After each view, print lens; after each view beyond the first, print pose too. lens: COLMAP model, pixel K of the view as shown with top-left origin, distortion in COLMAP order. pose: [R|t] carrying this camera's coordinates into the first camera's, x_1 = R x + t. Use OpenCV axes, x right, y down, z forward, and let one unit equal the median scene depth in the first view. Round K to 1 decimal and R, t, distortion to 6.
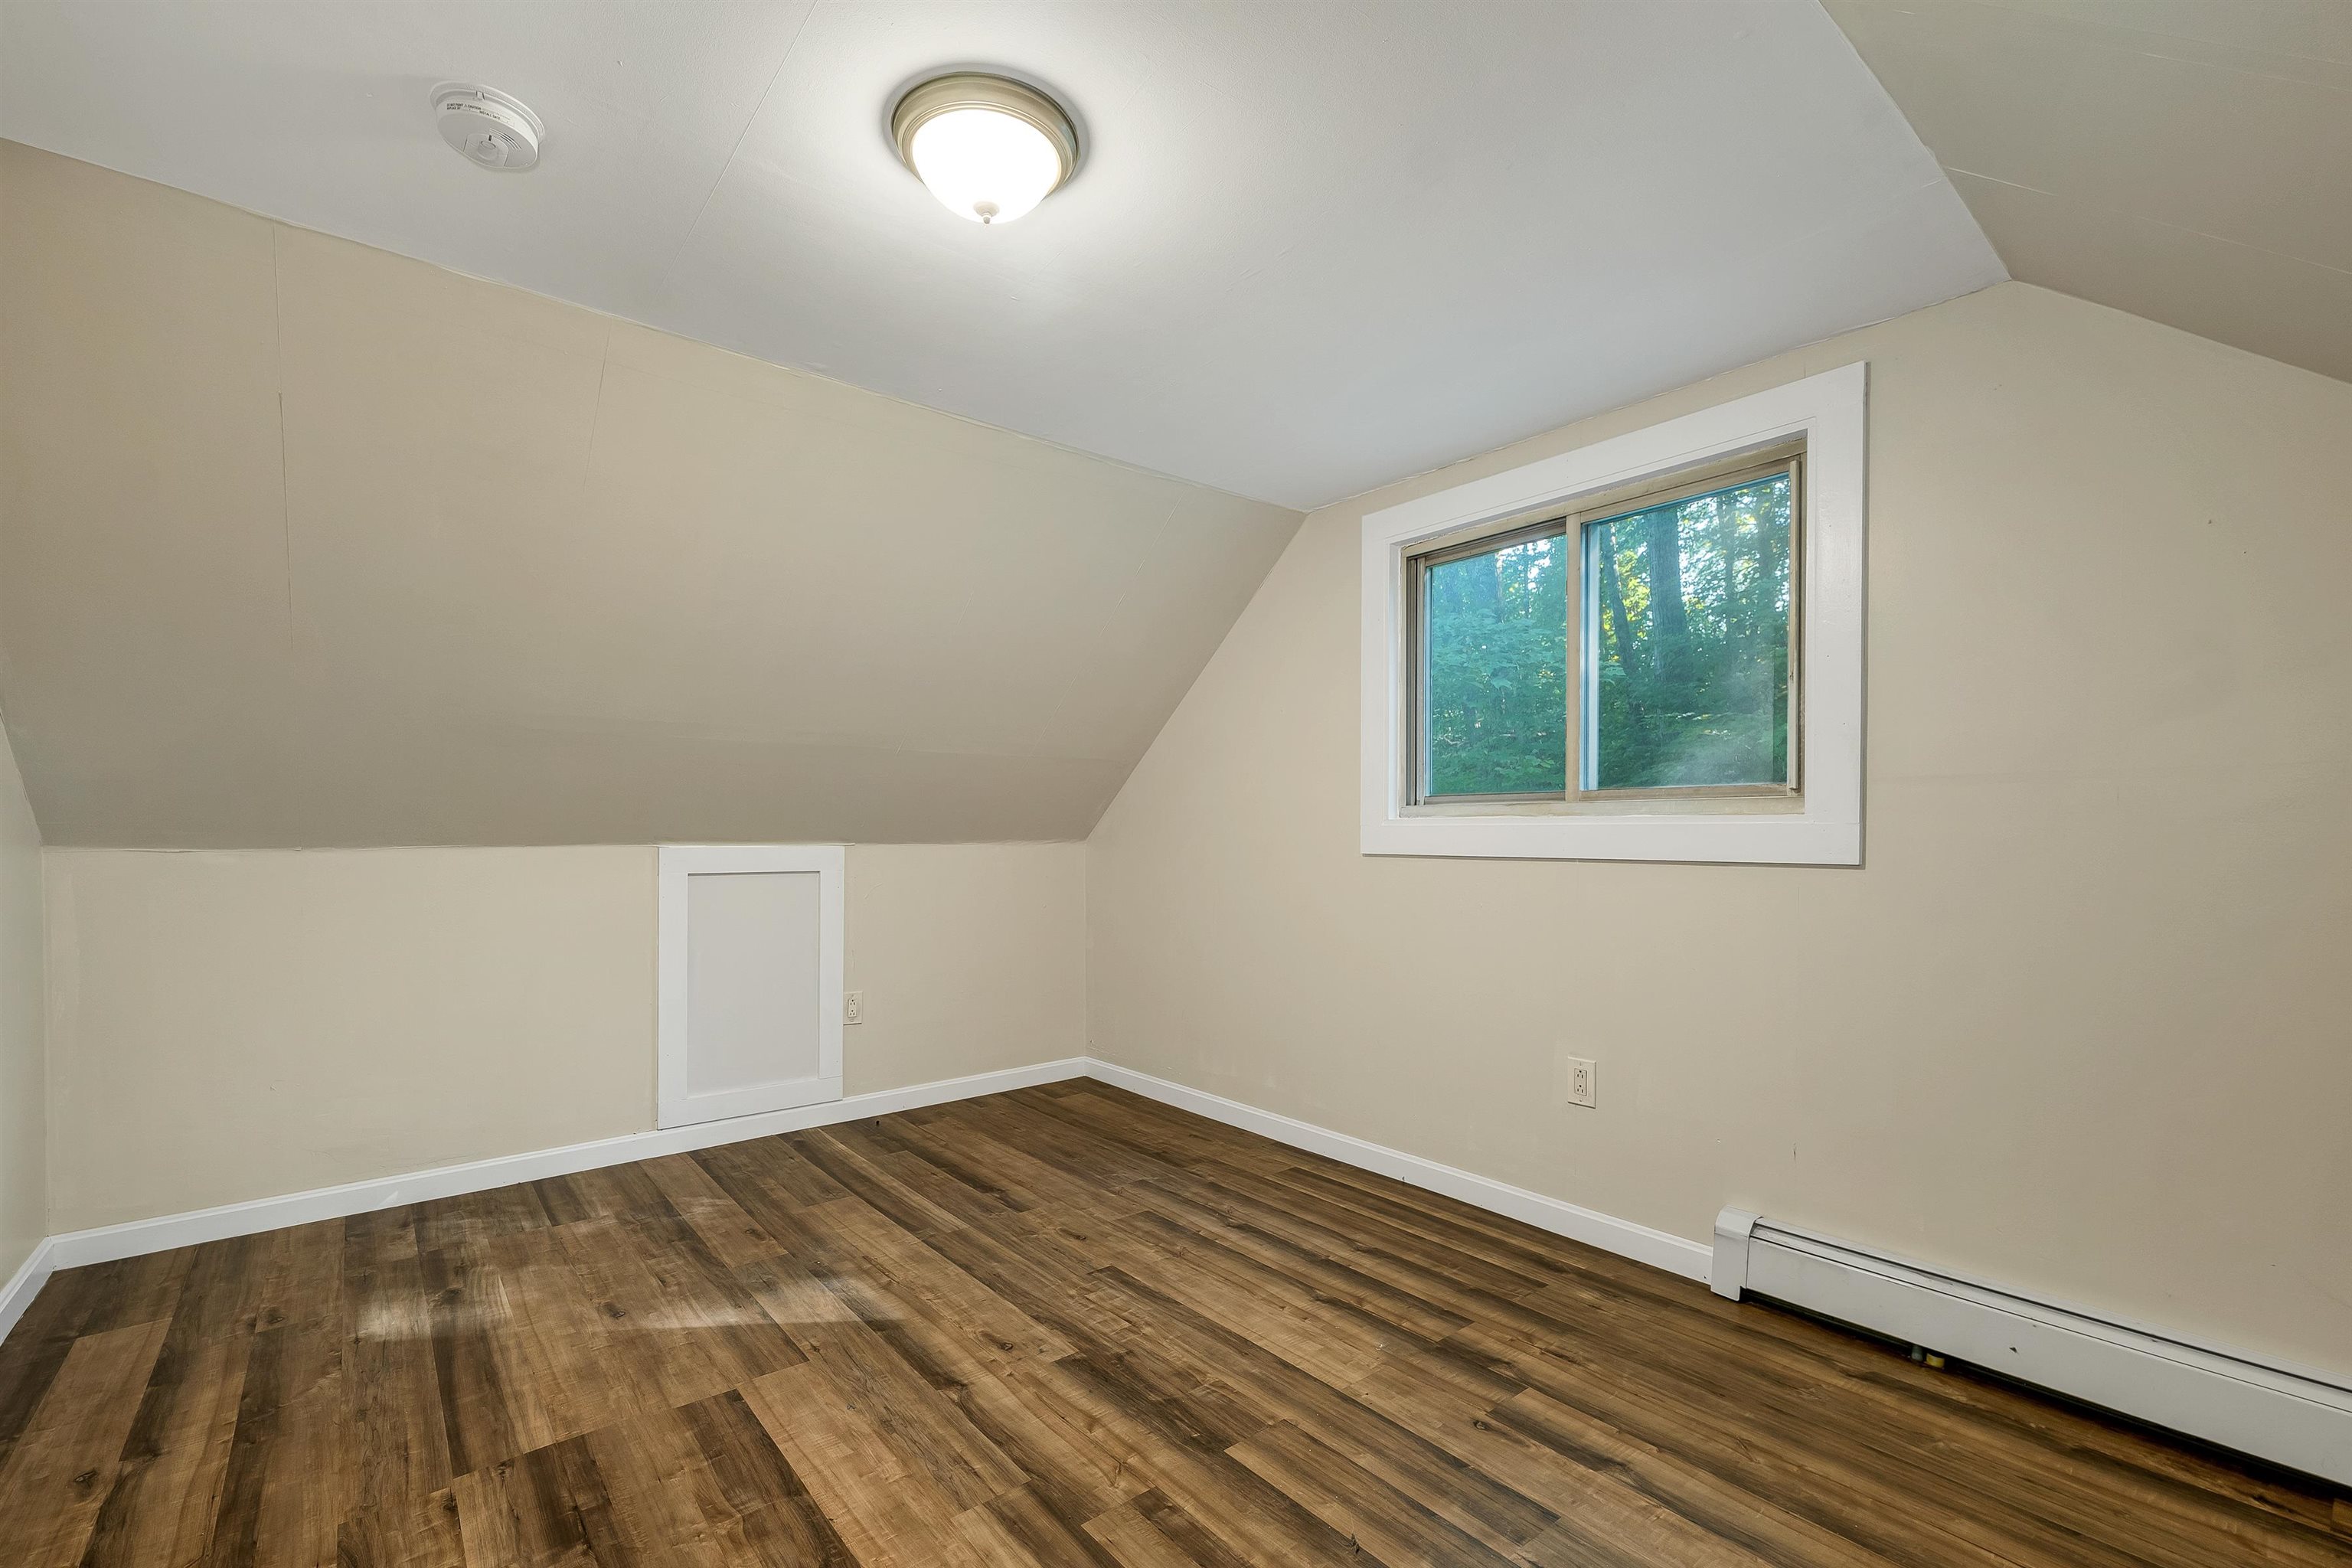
lens RADIAL K [[1006.4, 0, 1180.3], [0, 1006.4, 836.9], [0, 0, 1]] dist [0.000980, -0.000087]
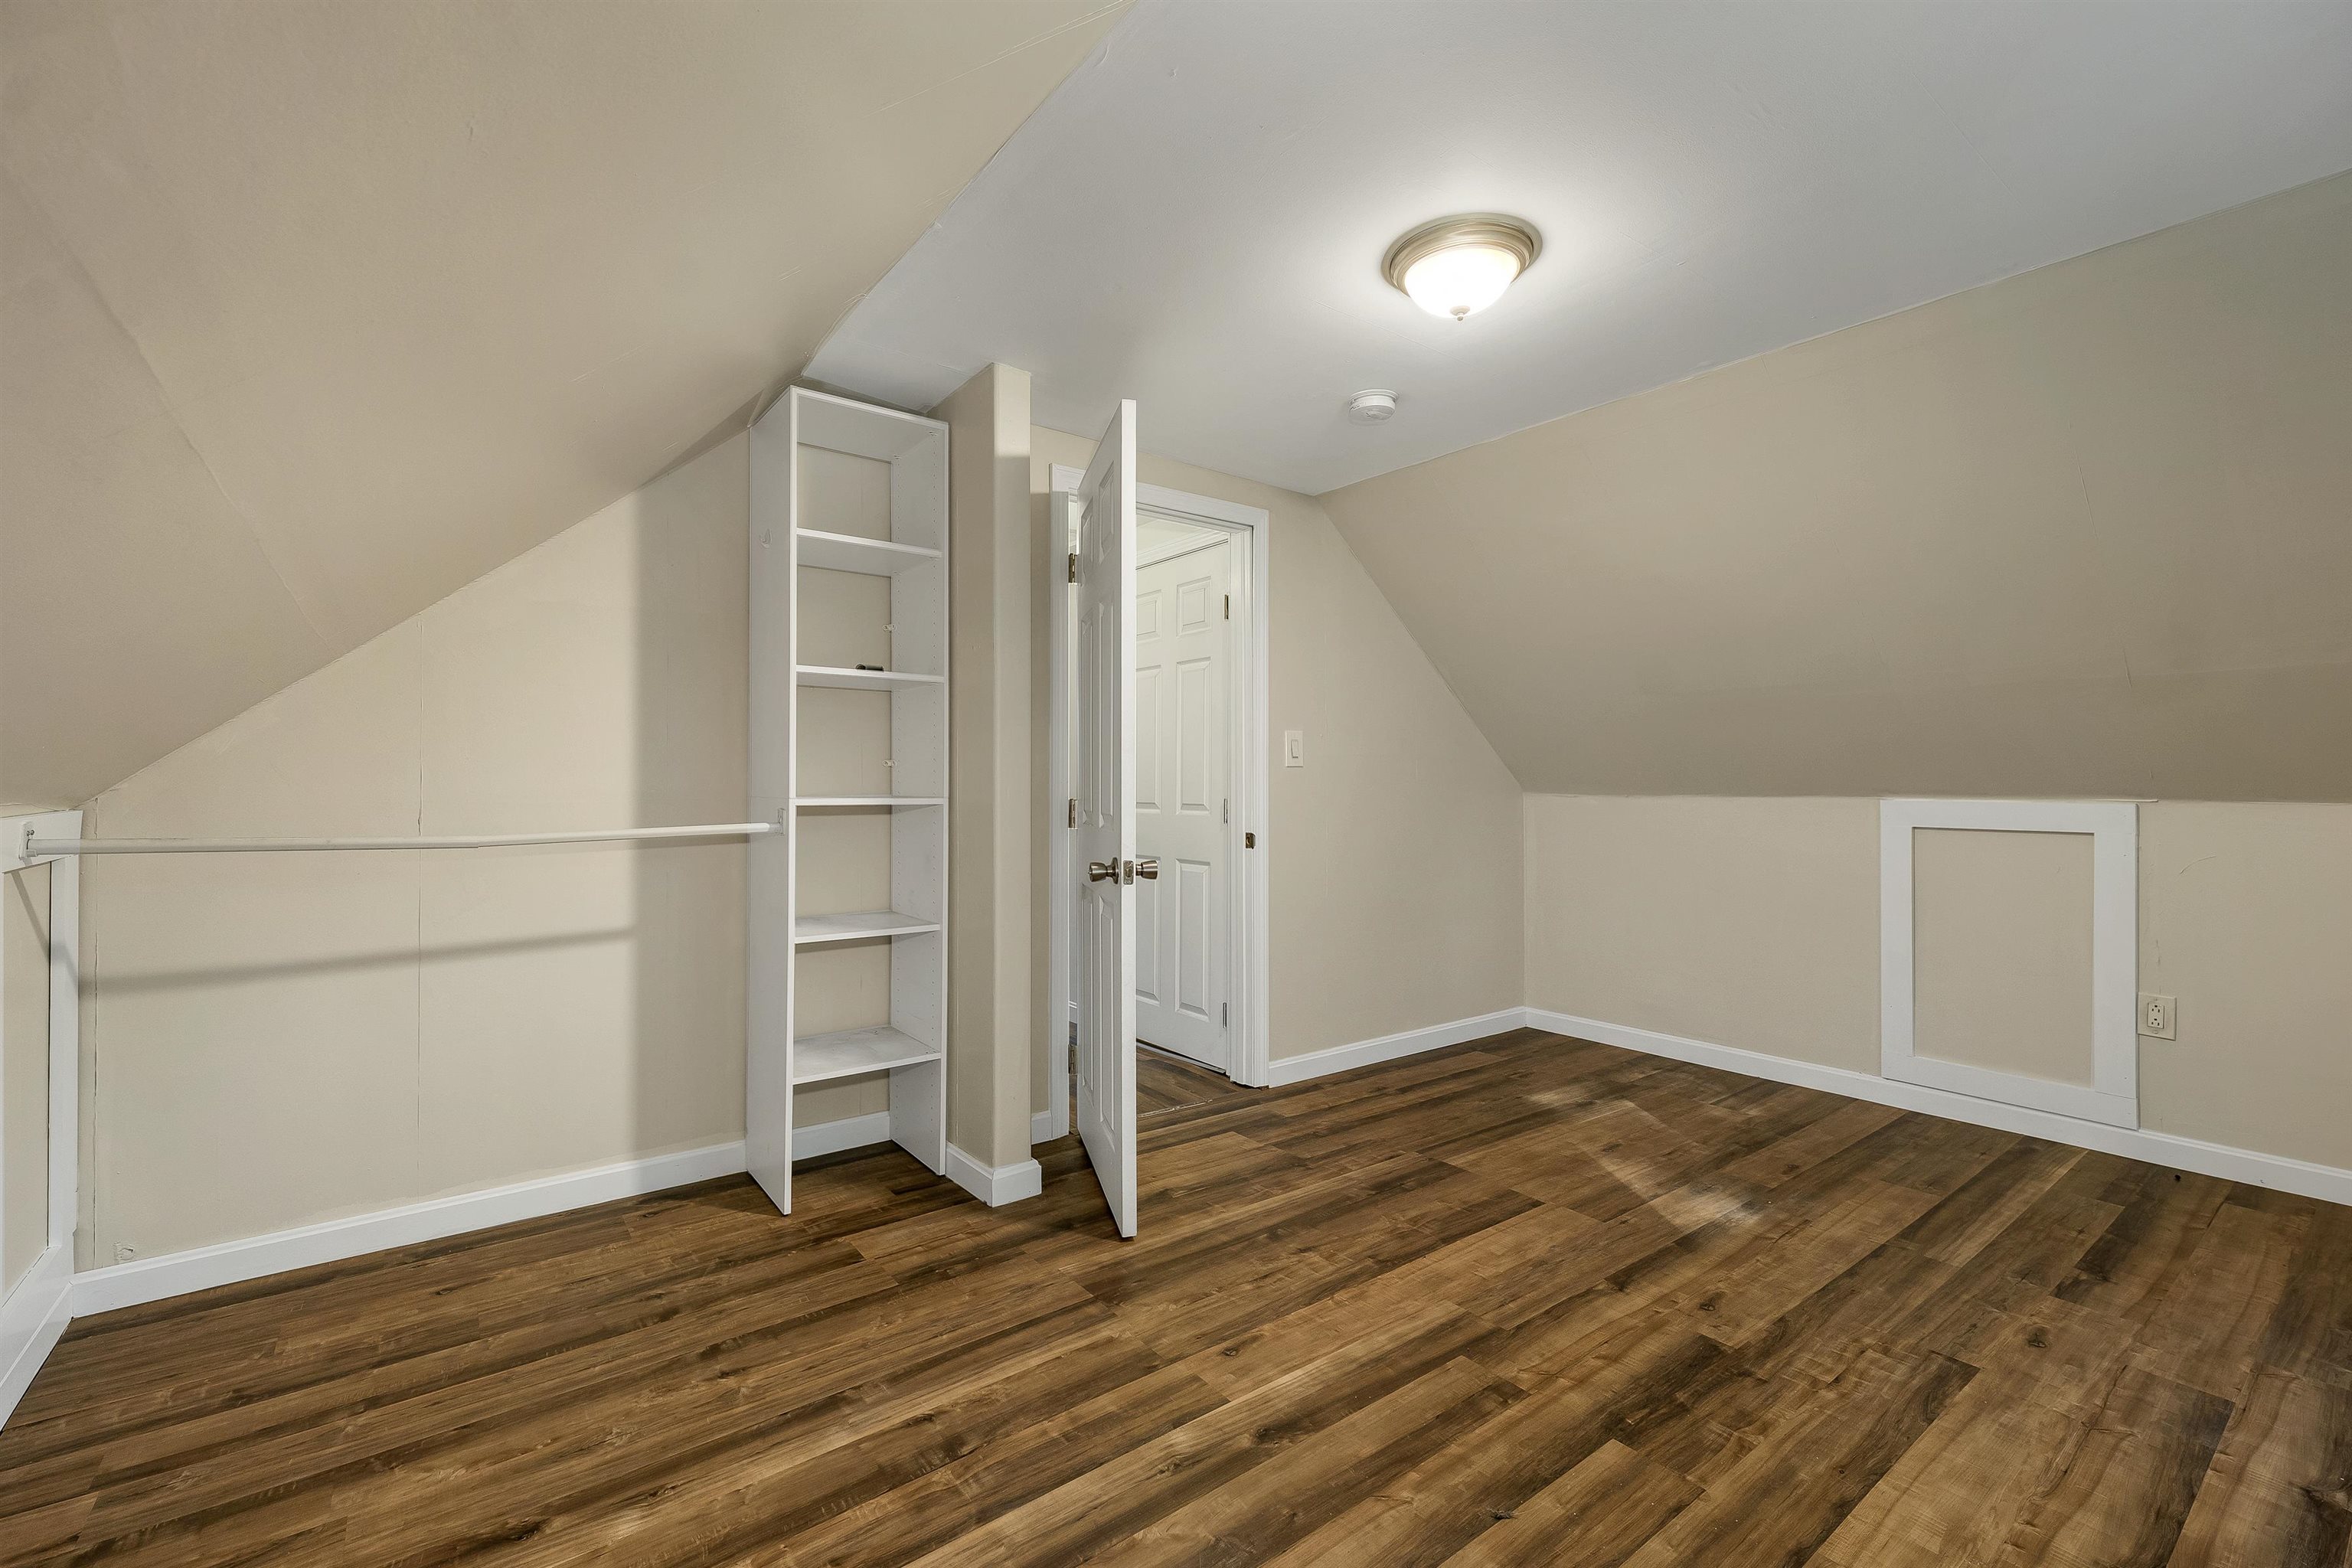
lens RADIAL K [[997.0, 0, 1175.2], [0, 997.0, 796.9], [0, 0, 1]] dist [0.000280, -0.000153]
pose [[-0.038697, 0.013302, -0.999162, 0.714314], [-0.006975, 0.999883, 0.013582, -0.002122], [0.999227, 0.007495, -0.038600, 0.449596]]
